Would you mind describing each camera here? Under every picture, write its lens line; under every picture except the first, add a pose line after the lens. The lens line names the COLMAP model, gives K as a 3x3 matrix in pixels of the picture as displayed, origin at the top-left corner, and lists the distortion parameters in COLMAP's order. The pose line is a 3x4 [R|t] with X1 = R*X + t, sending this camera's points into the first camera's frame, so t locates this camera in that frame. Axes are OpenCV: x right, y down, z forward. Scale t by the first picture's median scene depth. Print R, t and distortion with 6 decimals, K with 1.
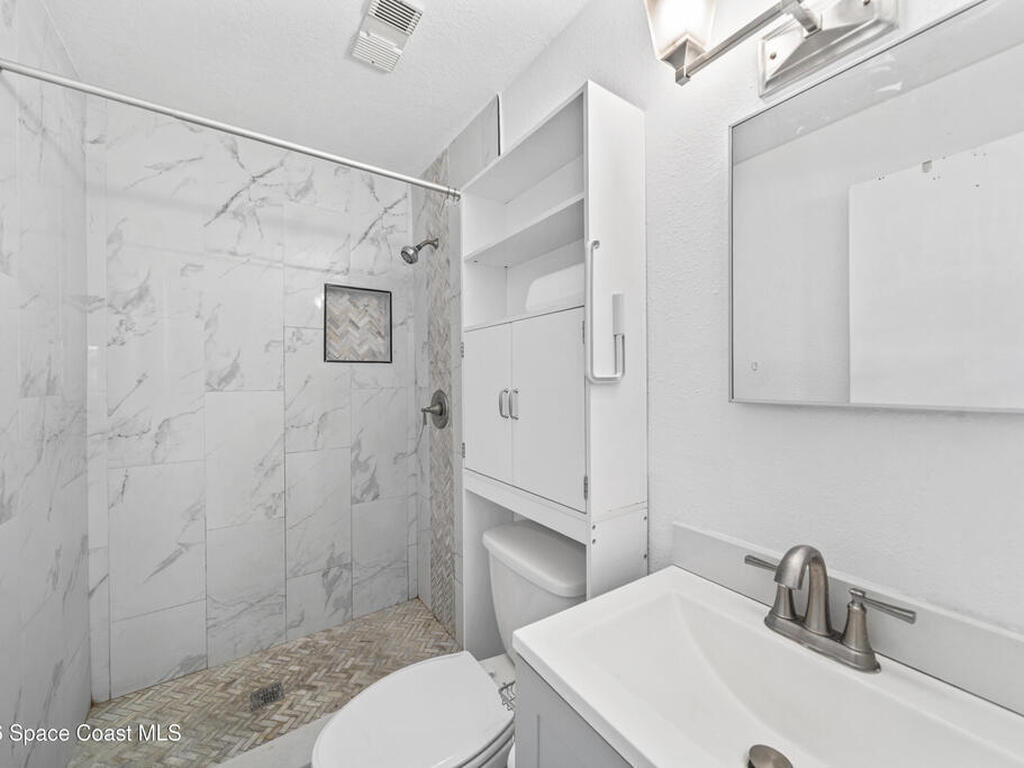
lens RADIAL K [[405.9, 0, 515.4], [0, 405.9, 377.2], [0, 0, 1]] dist [-0.003248, -0.000528]
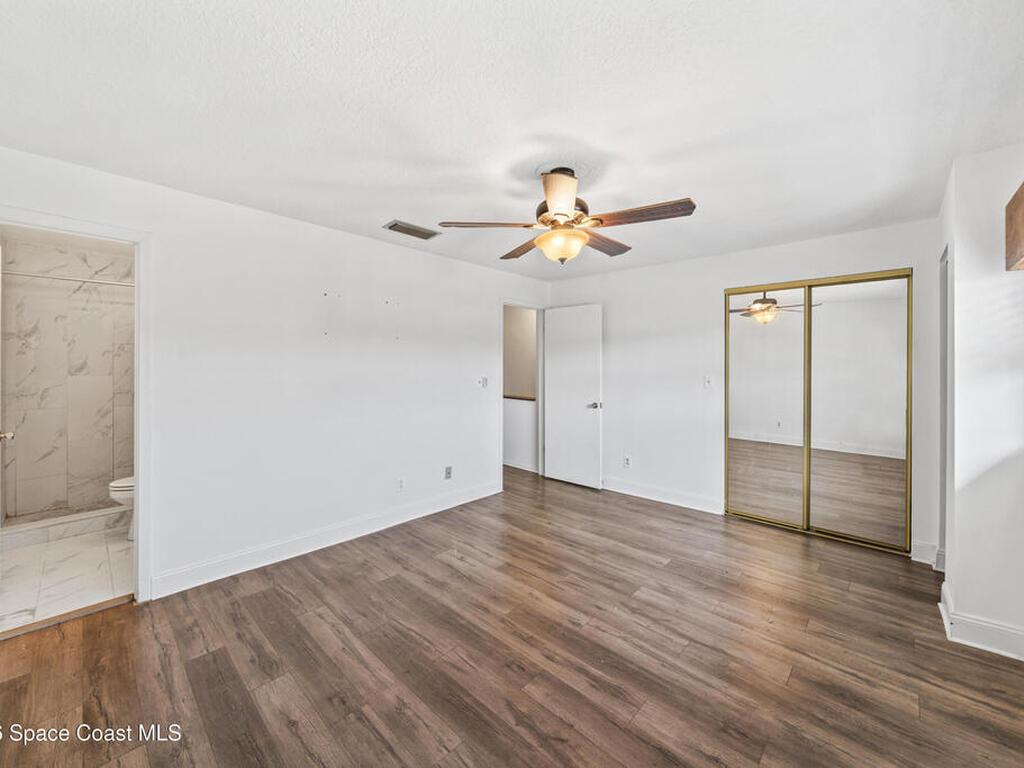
lens RADIAL K [[405.9, 0, 511.2], [0, 405.9, 364.9], [0, 0, 1]] dist [-0.003248, -0.000528]
pose [[0.976904, 0.005023, 0.213619, 1.023016], [-0.004344, 0.999984, -0.003651, -0.022250], [-0.213634, 0.002638, 0.976910, -1.522809]]
